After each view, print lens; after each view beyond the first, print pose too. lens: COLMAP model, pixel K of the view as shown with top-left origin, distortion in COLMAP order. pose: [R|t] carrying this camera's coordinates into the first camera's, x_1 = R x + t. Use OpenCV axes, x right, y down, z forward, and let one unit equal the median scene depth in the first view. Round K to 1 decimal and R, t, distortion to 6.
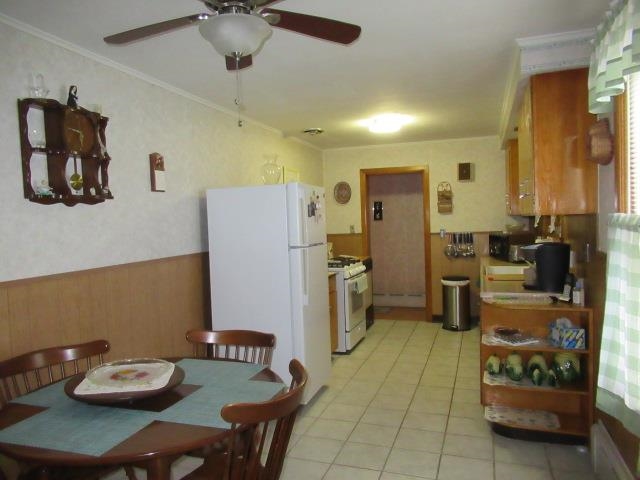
lens RADIAL K [[482.9, 0, 320.0], [0, 482.9, 240.0], [0, 0, 1]] dist [-0.003960, -0.001433]
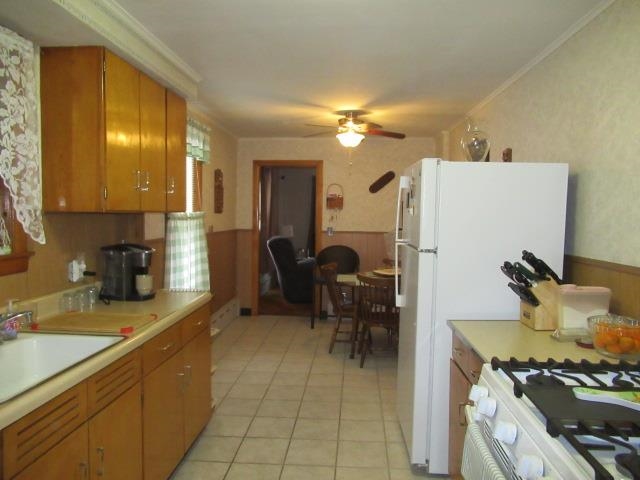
lens RADIAL K [[482.9, 0, 320.0], [0, 482.9, 240.0], [0, 0, 1]] dist [-0.003960, -0.001433]
pose [[-0.966300, 0.040402, -0.254227, 0.368126], [0.012022, 0.993612, 0.112209, -0.102689], [0.257137, 0.105372, -0.960613, 1.986798]]
